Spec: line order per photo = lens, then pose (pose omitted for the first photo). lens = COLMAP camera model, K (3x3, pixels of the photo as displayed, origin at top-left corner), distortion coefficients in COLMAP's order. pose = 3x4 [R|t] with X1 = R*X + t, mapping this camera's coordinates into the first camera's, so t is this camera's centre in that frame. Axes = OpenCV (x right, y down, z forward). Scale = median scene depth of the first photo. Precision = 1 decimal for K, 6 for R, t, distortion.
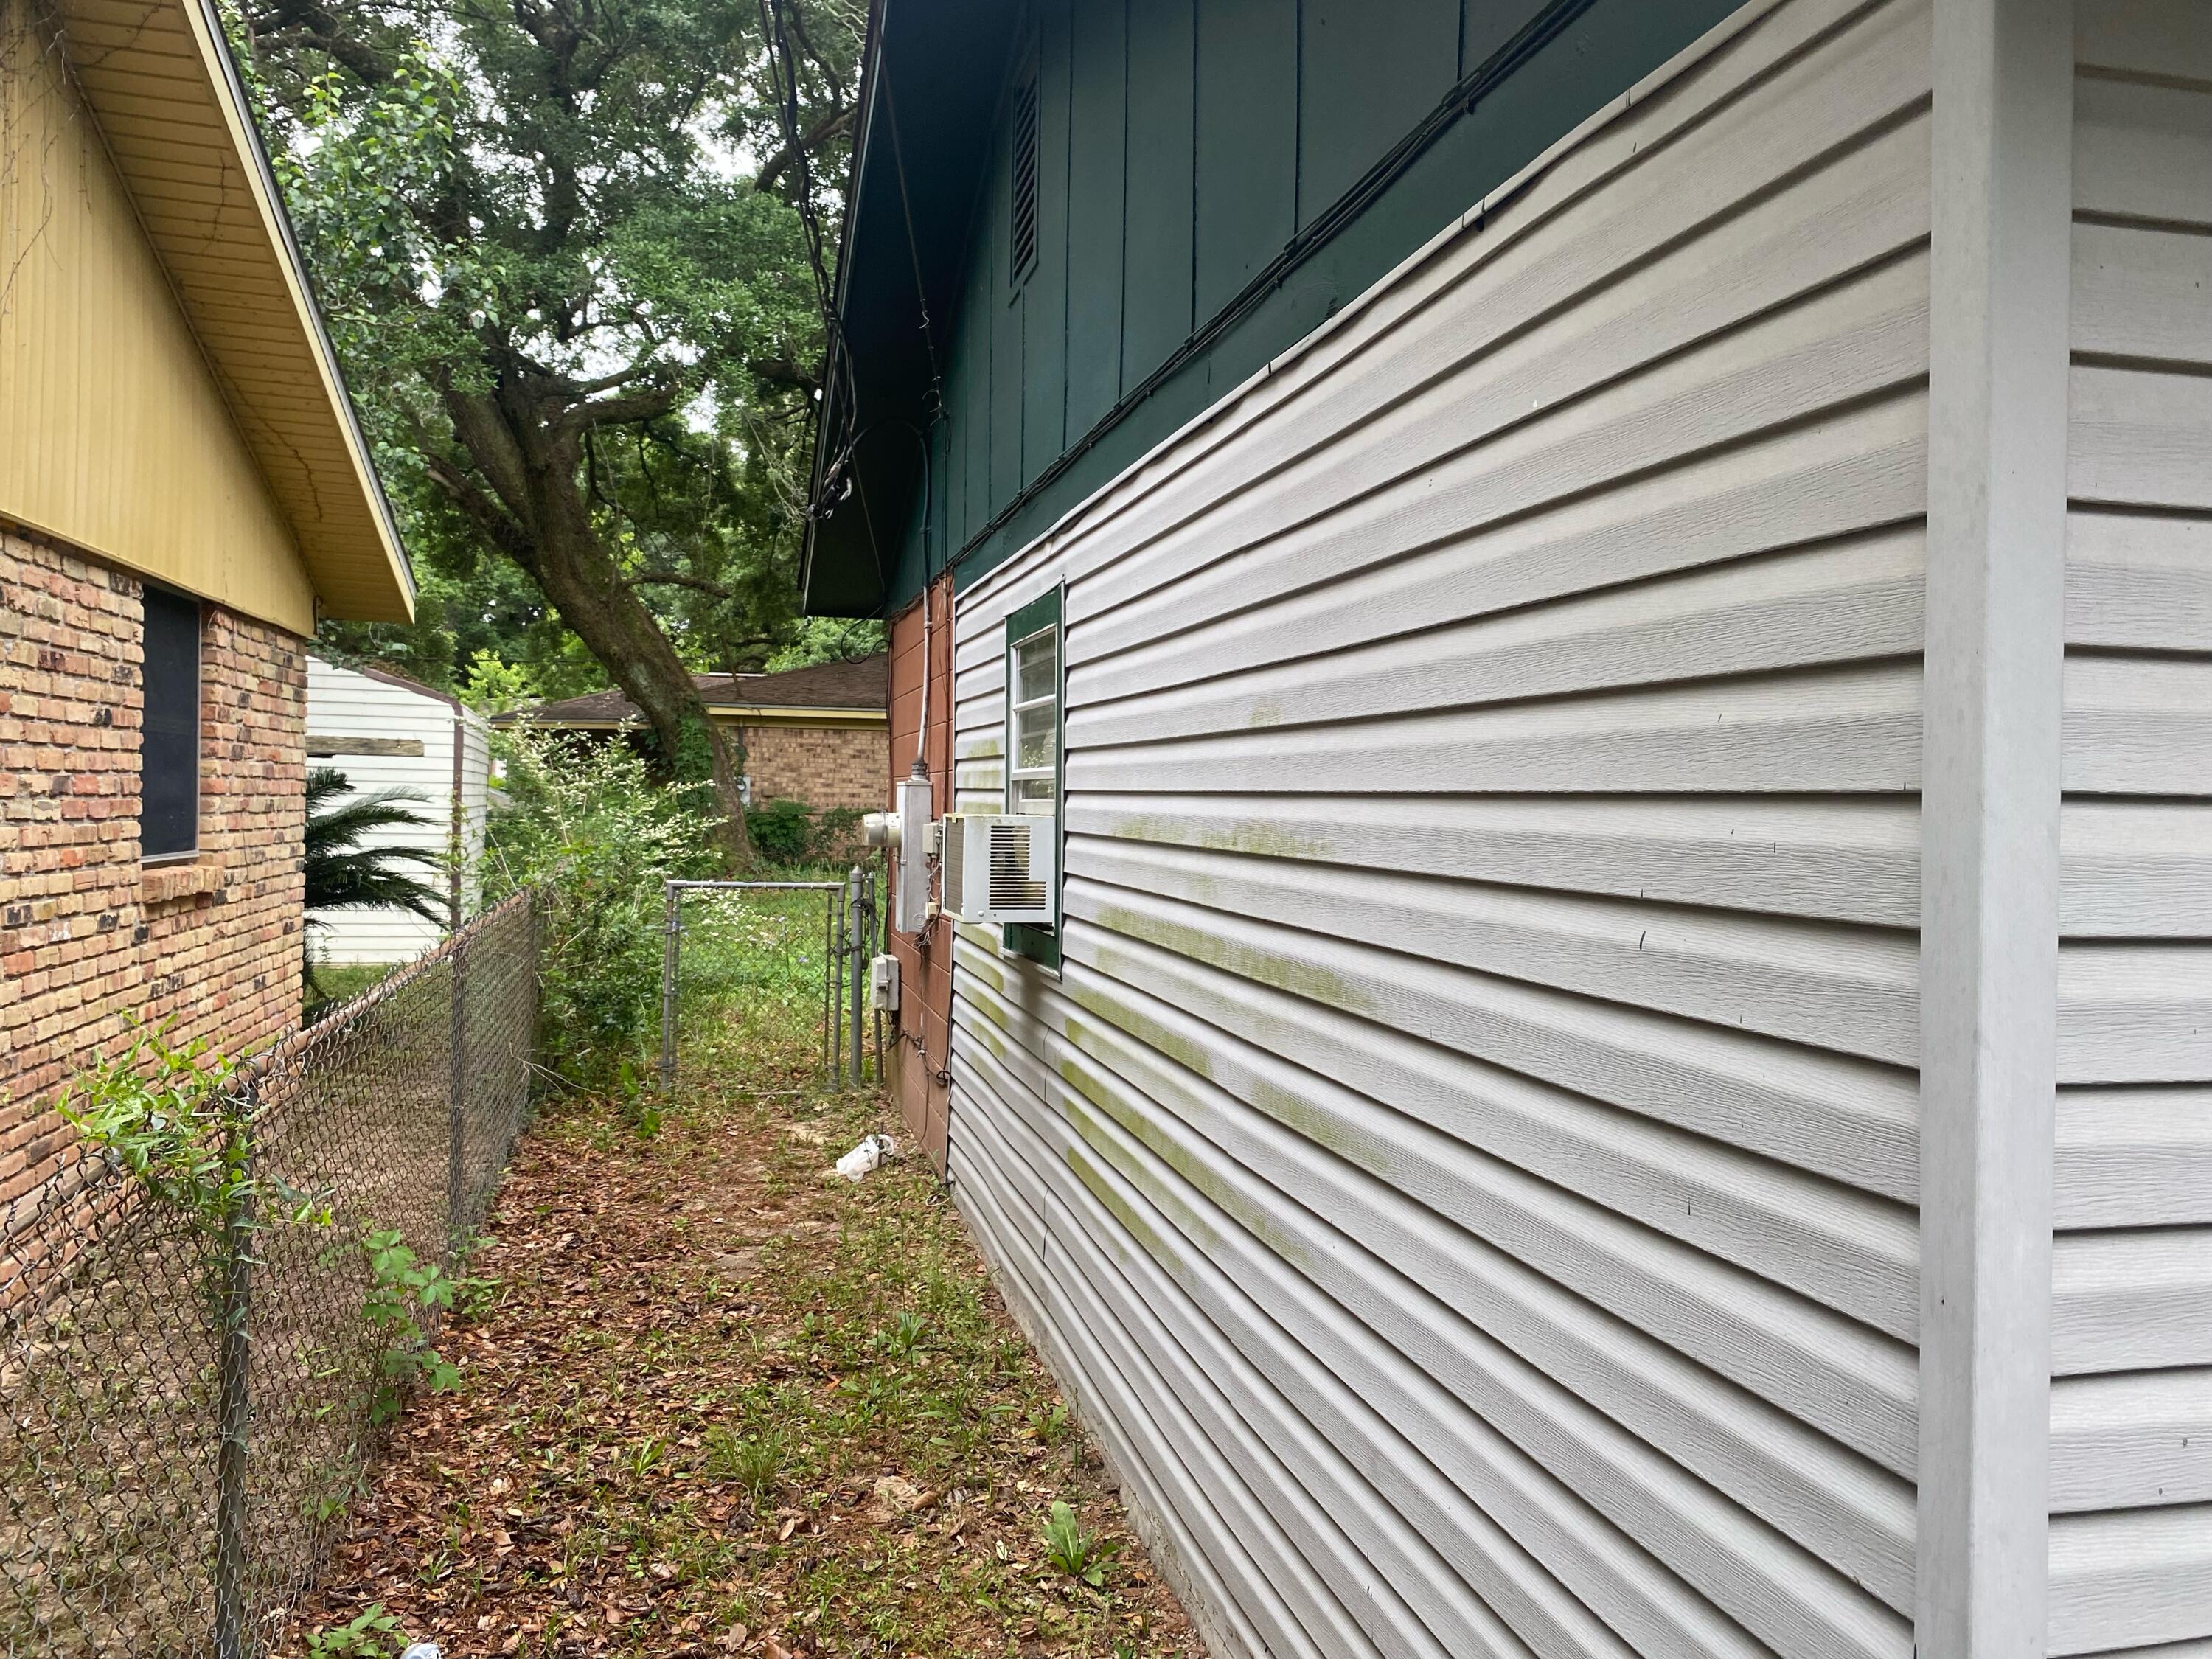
lens RADIAL K [[1683.4, 0, 1109.8], [0, 1683.4, 806.9], [0, 0, 1]] dist [0.036182, -0.052079]
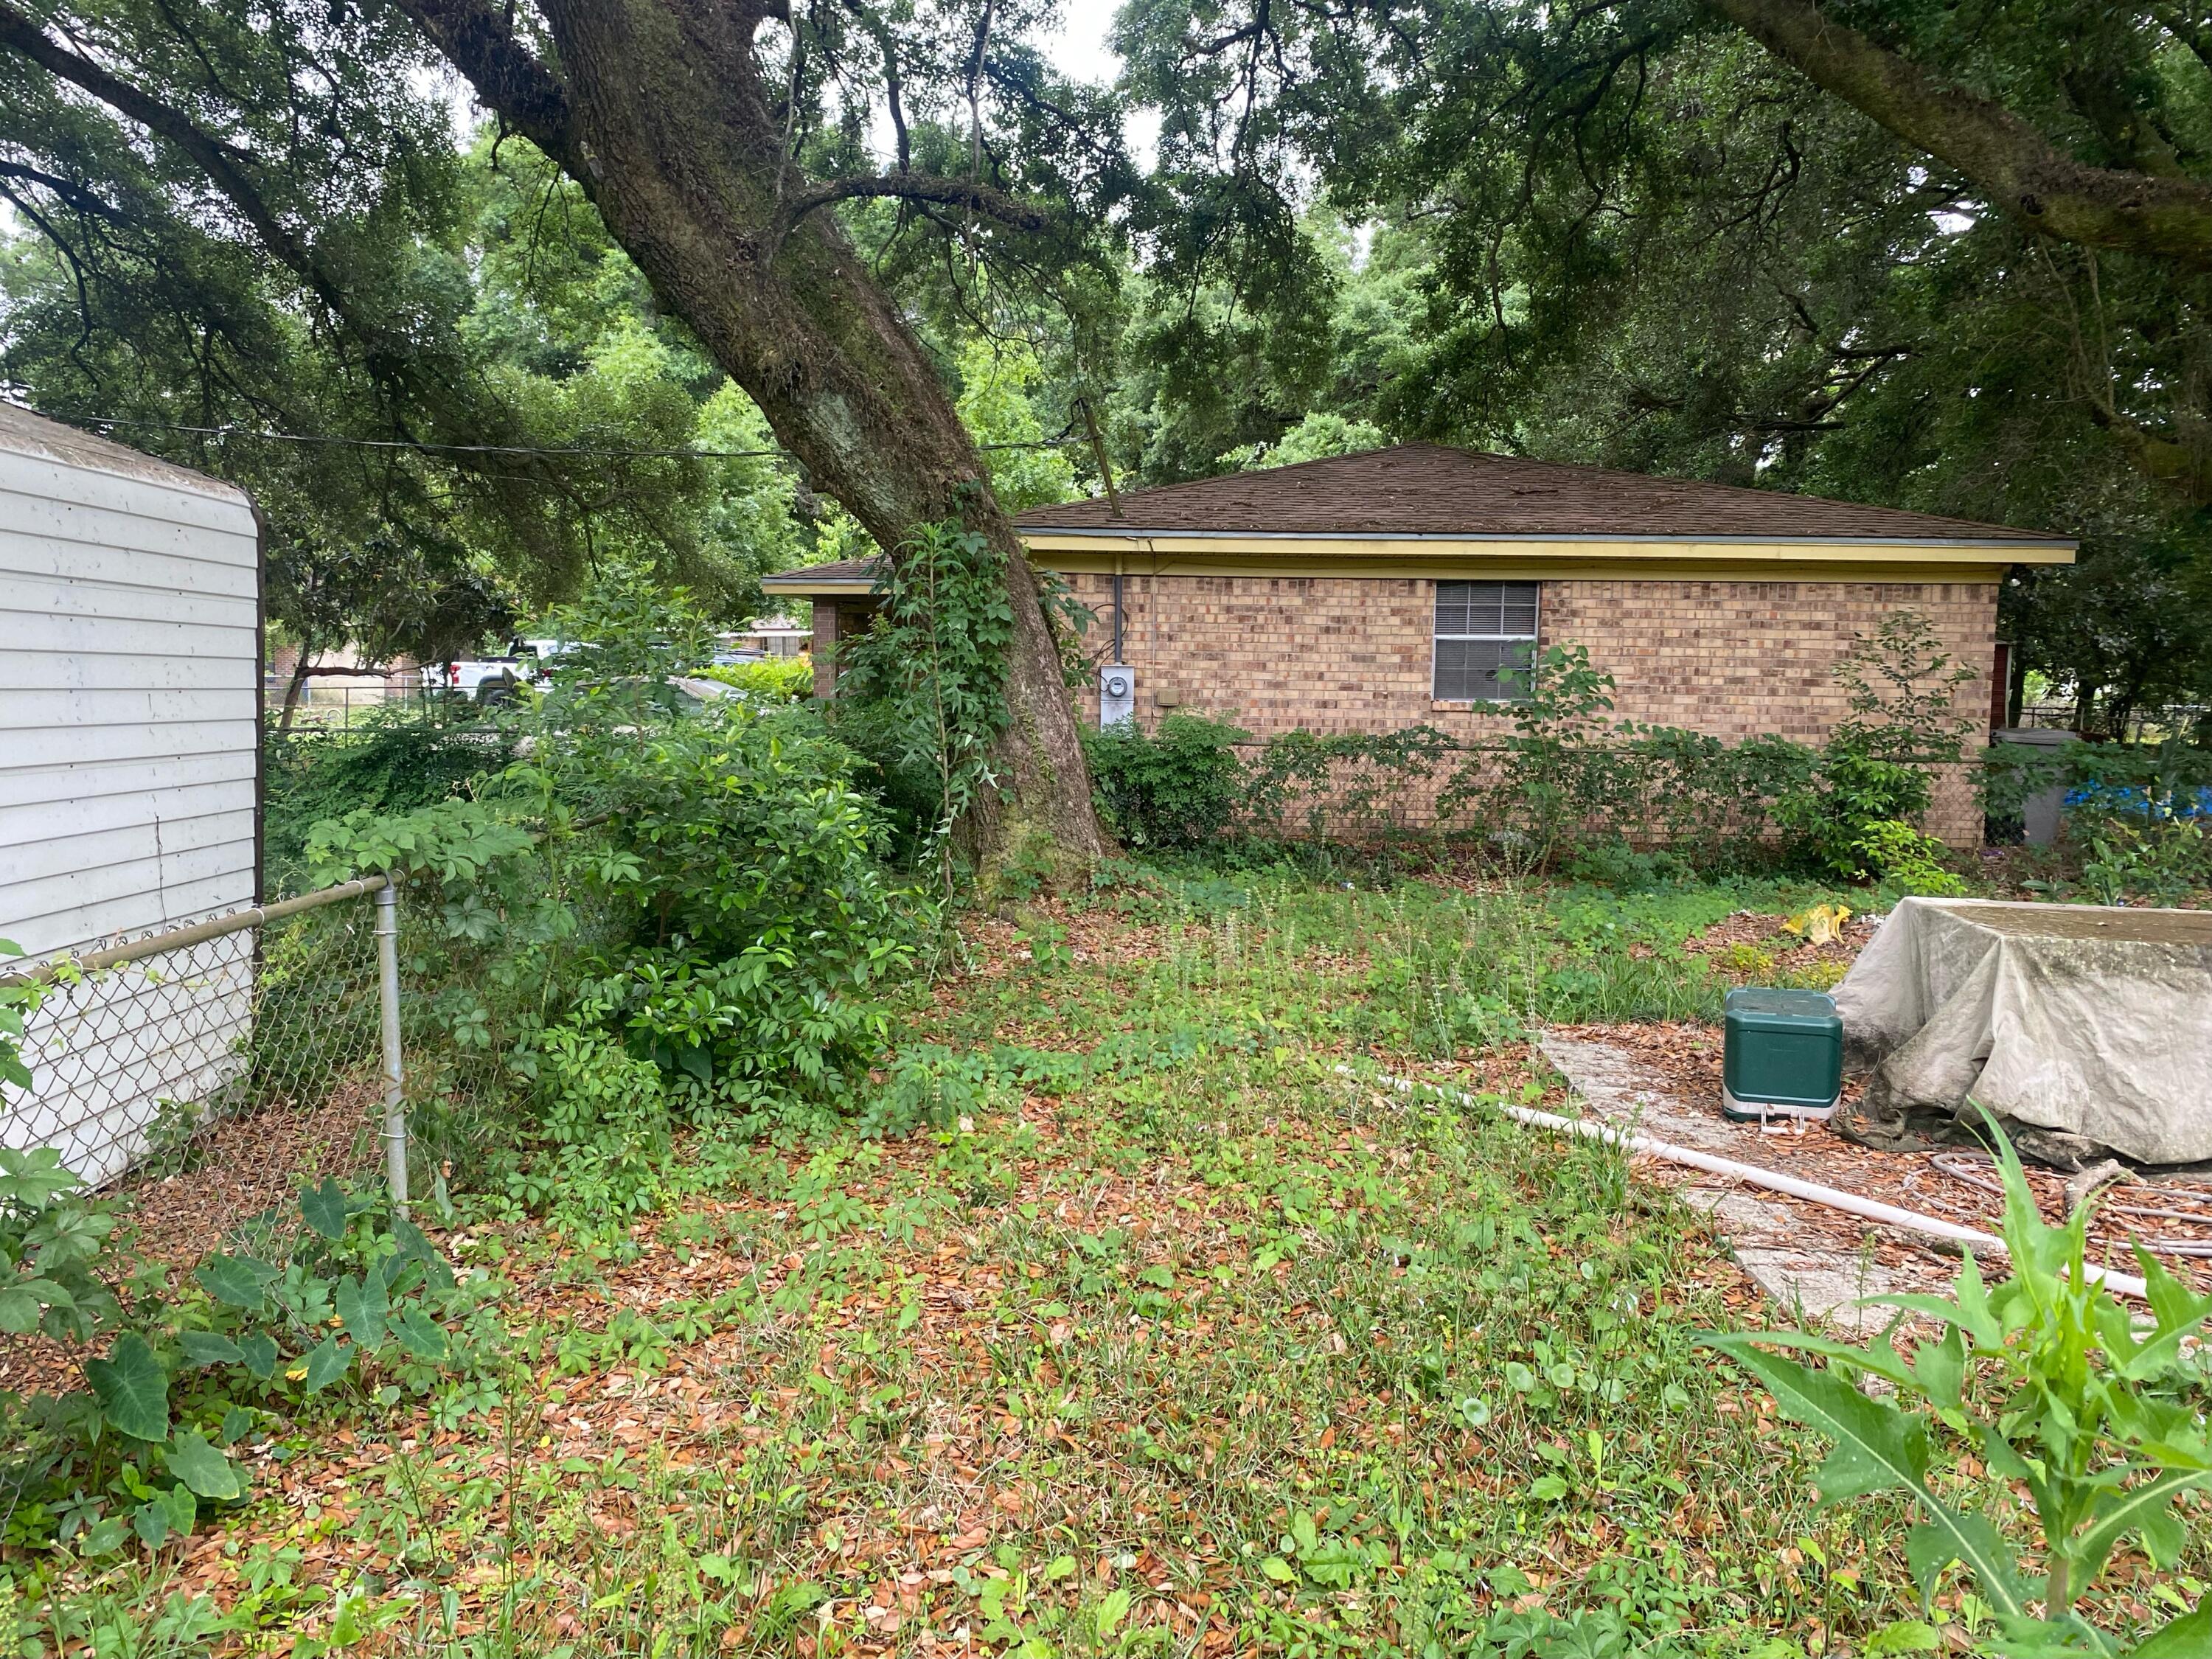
lens RADIAL K [[1683.4, 0, 1087.8], [0, 1683.4, 828.0], [0, 0, 1]] dist [0.036182, -0.052079]
pose [[0.959629, 0.029524, -0.279715, -0.272169], [-0.008605, 0.997092, 0.075723, -0.027747], [0.281137, -0.070260, 0.957092, 1.713282]]
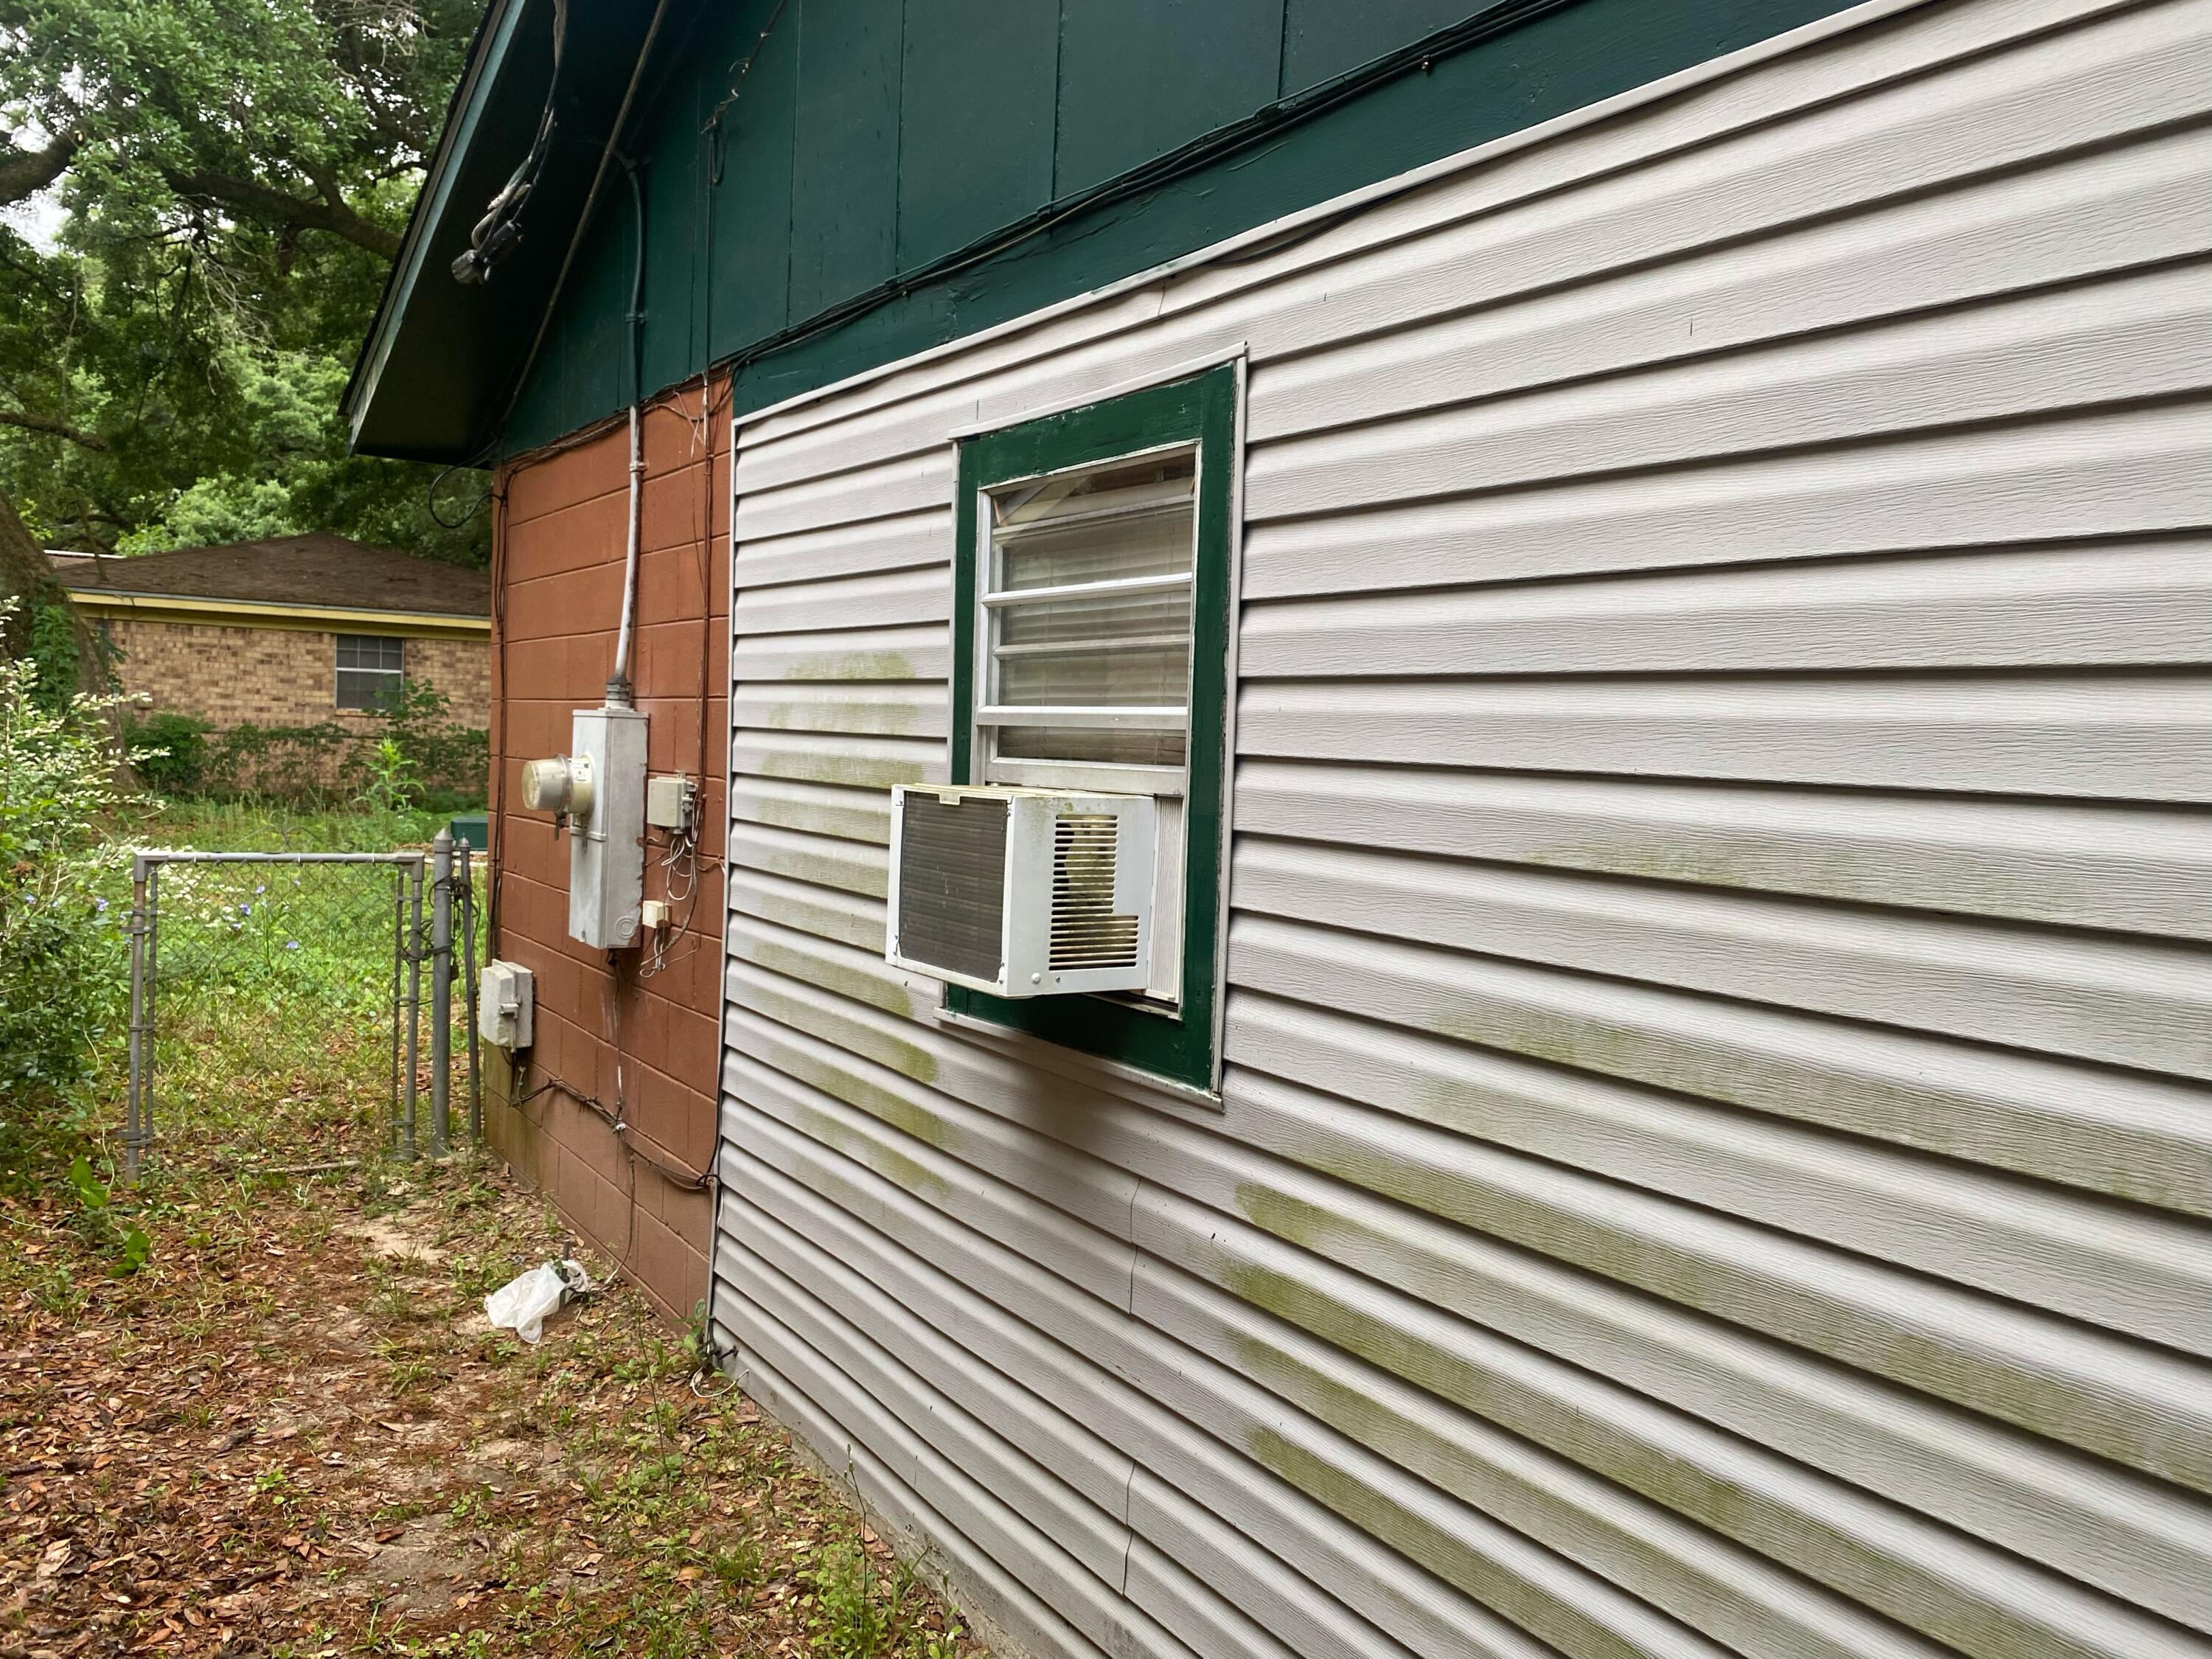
lens RADIAL K [[1683.4, 0, 1111.8], [0, 1683.4, 820.0], [0, 0, 1]] dist [0.036182, -0.052079]
pose [[0.941409, 0.008705, 0.337154, -0.144956], [-0.025840, 0.998590, 0.046367, -0.007710], [-0.336275, -0.052362, 0.940307, 0.303934]]
